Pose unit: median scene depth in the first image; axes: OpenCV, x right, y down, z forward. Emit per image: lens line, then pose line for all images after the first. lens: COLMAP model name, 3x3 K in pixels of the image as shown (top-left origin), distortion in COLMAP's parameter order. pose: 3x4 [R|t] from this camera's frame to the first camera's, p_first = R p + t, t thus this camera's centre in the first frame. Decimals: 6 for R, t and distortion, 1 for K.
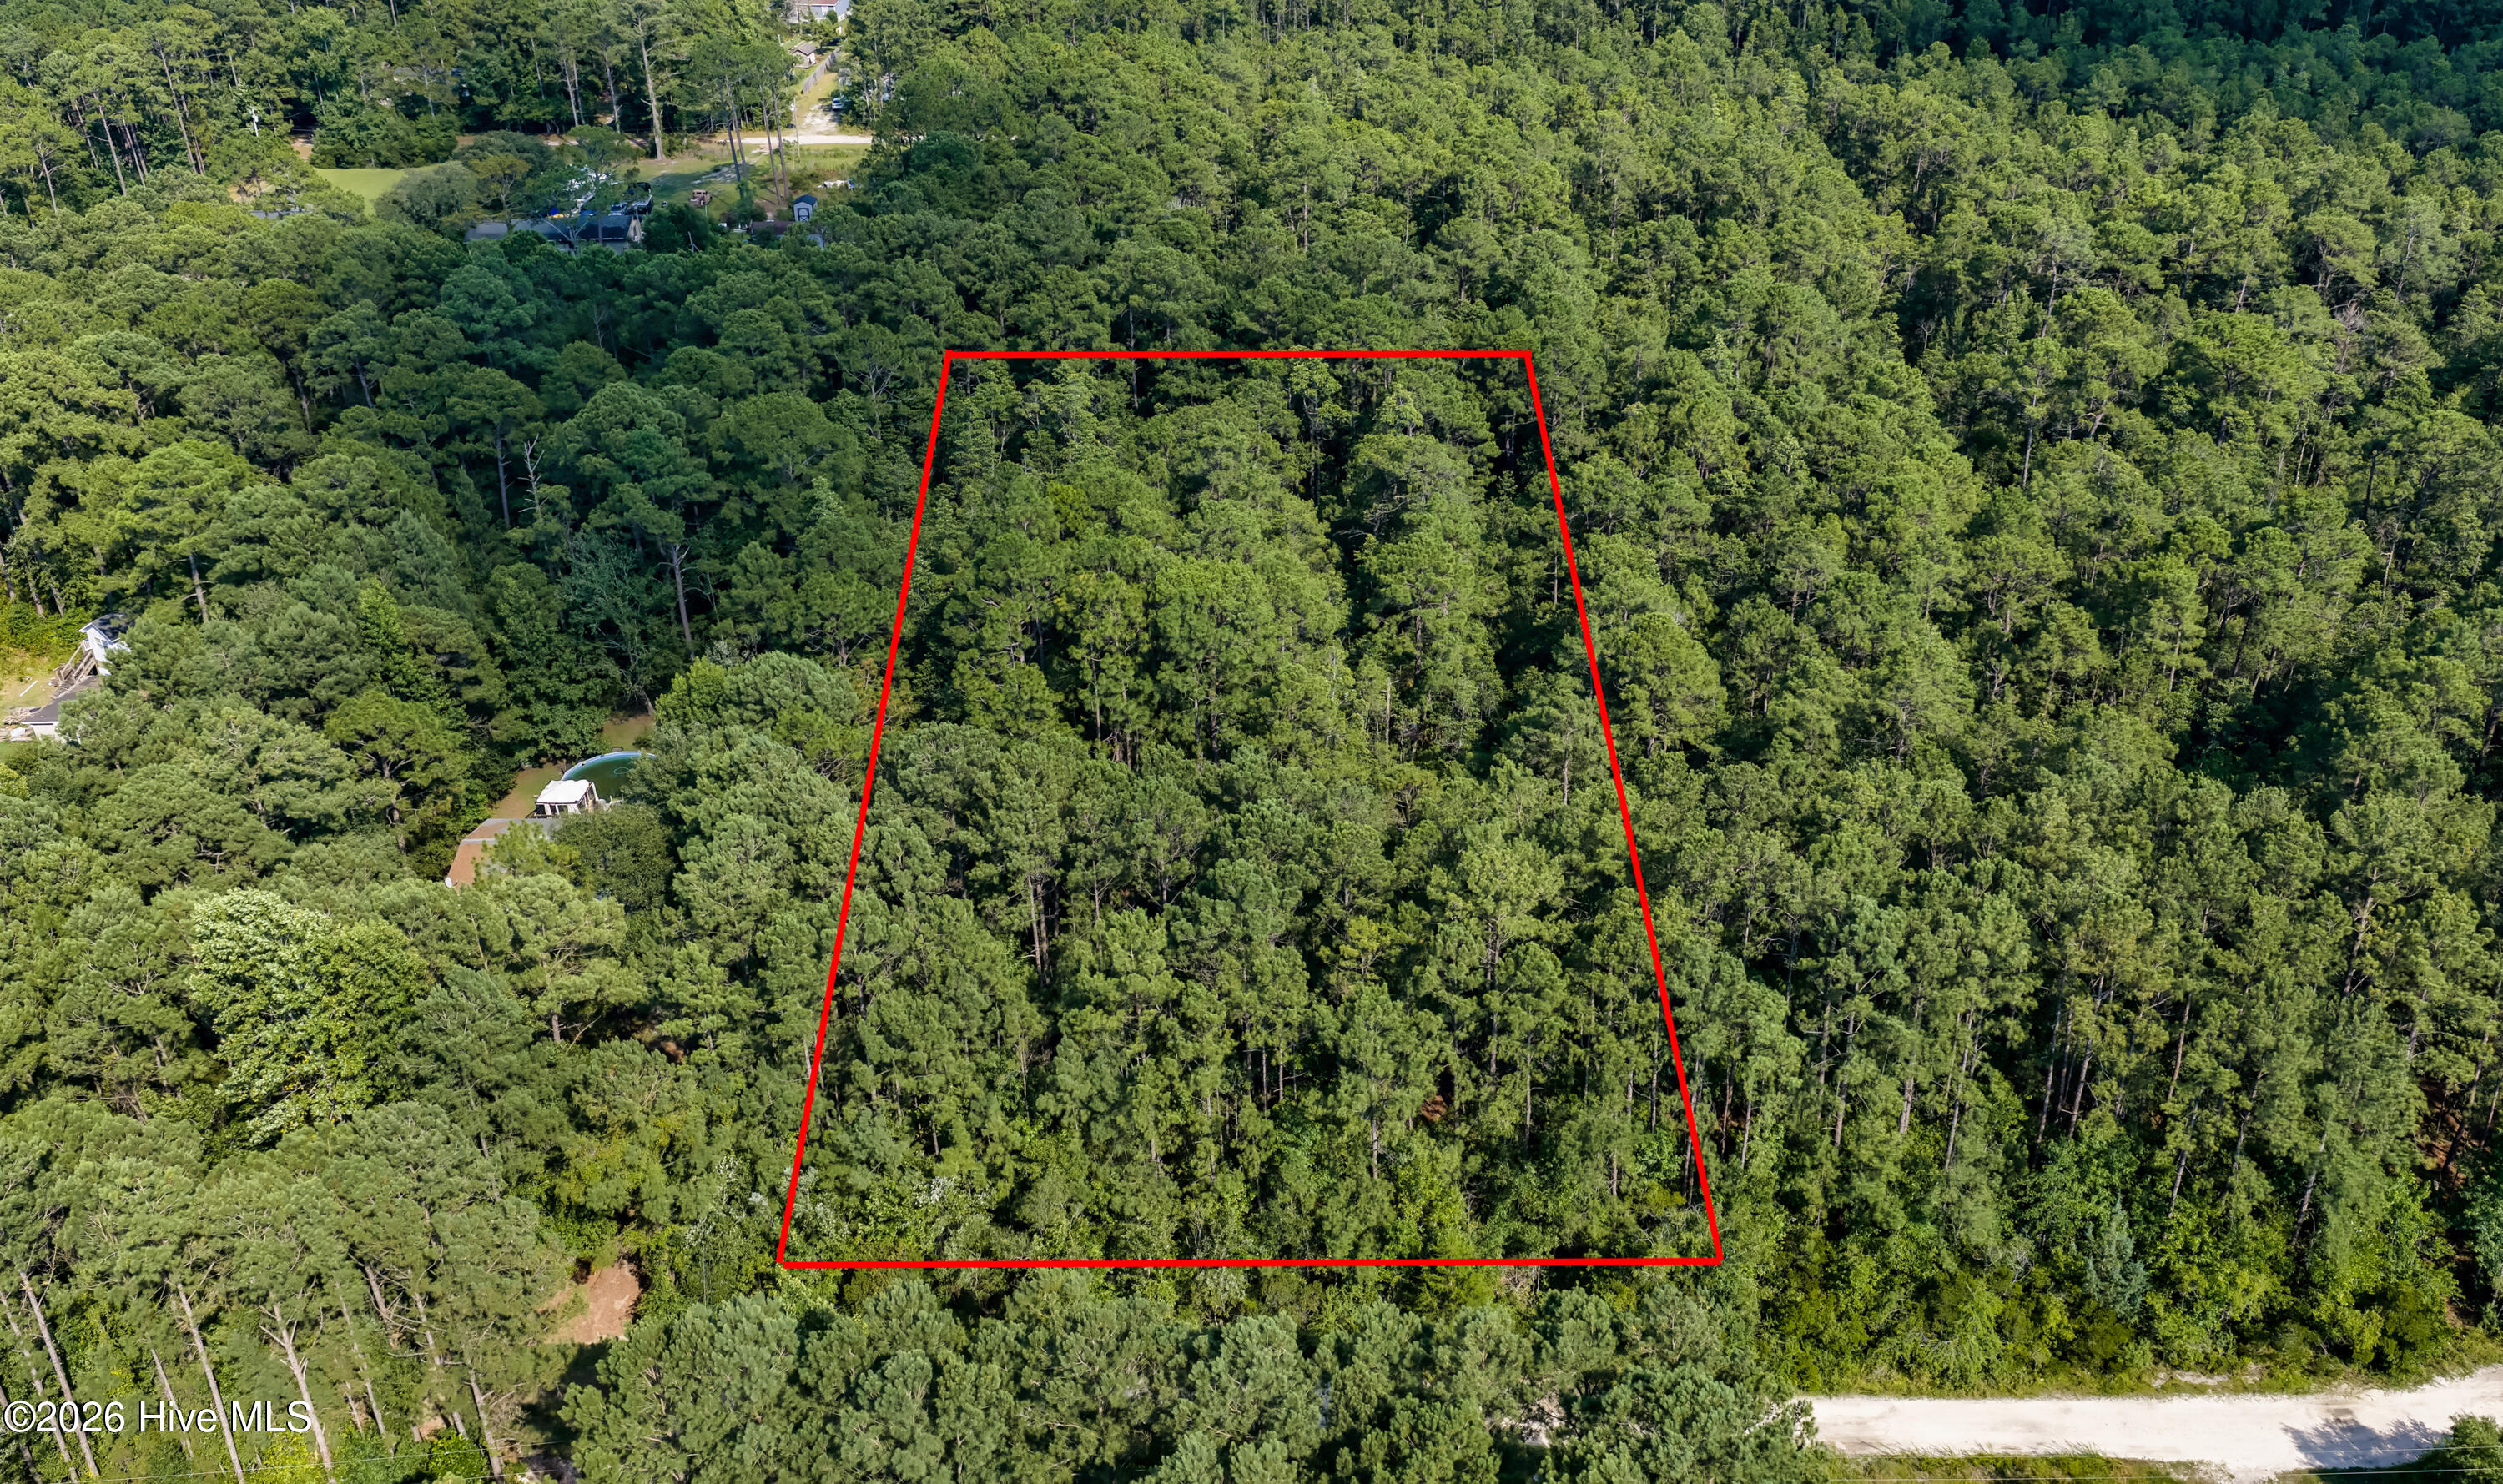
lens RADIAL K [[2235.8, 0, 1322.6], [0, 2235.8, 742.3], [0, 0, 1]] dist [0.015218, -0.014656]
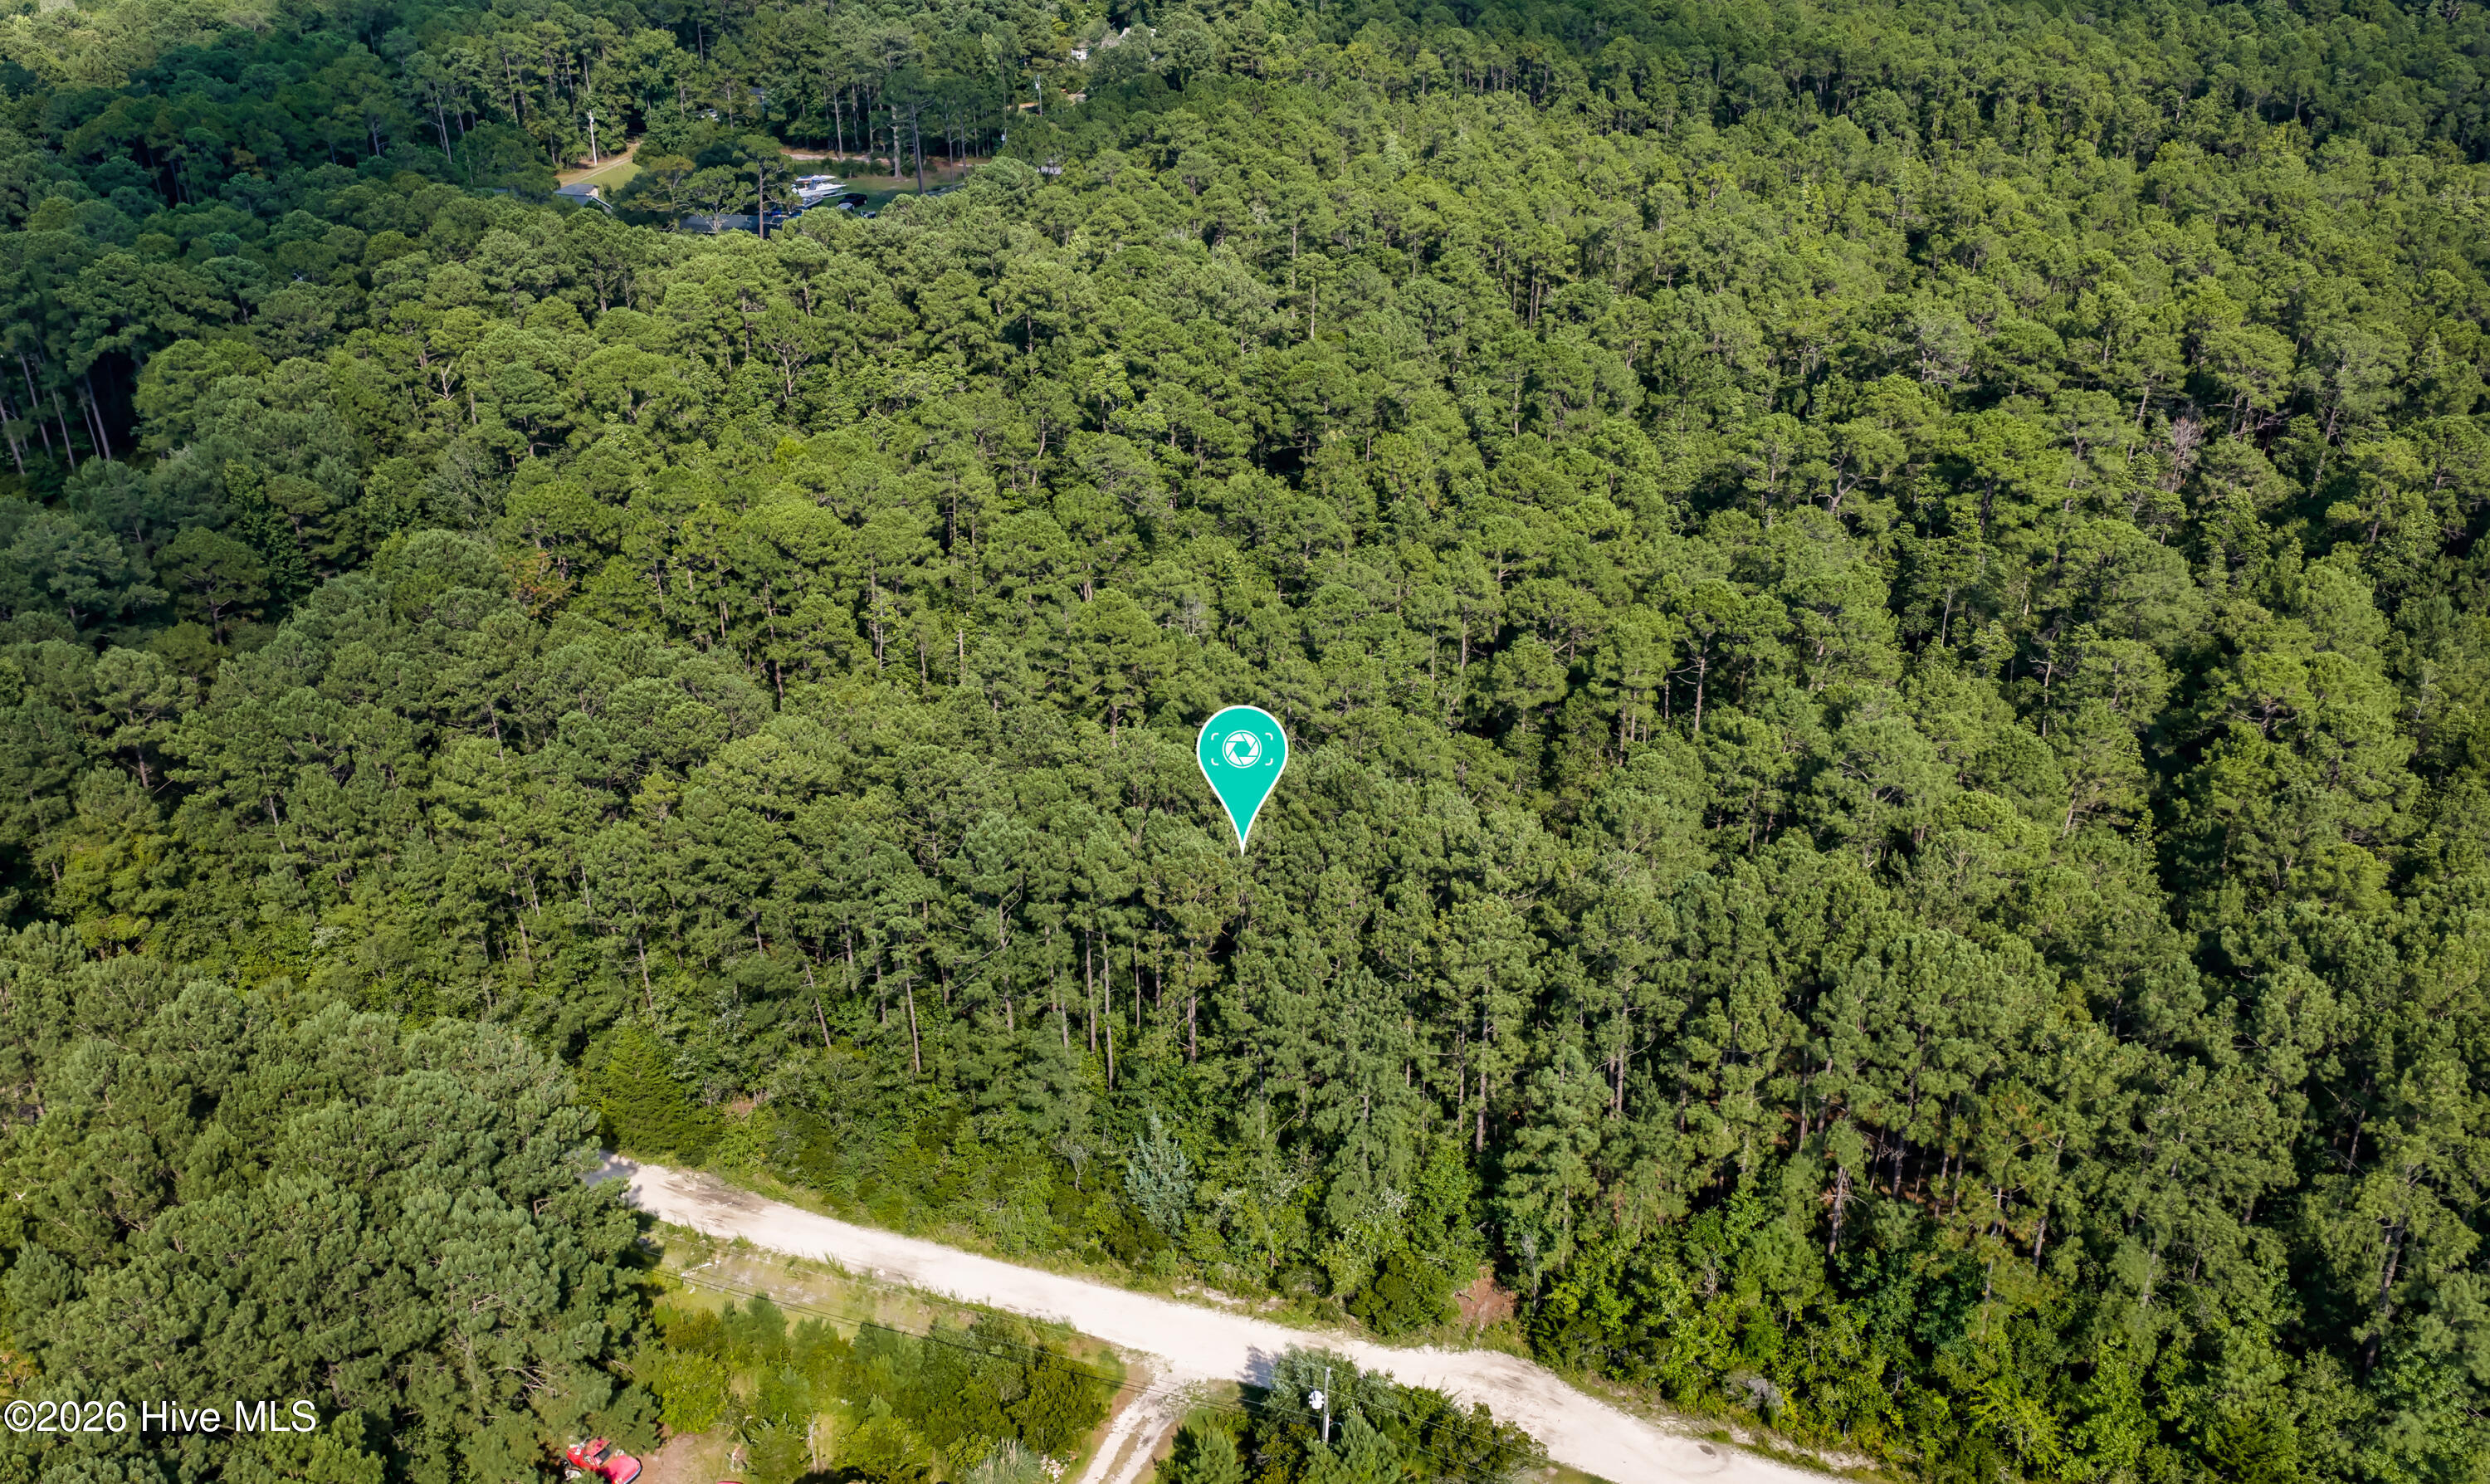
lens RADIAL K [[2252.5, 0, 1144.2], [0, 2252.5, 771.9], [0, 0, 1]] dist [0.041702, -0.083604]
pose [[0.933479, 0.152362, -0.324659, 0.466008], [-0.159063, 0.987250, 0.005966, 0.019543], [0.321429, 0.046072, 0.945812, -0.050176]]
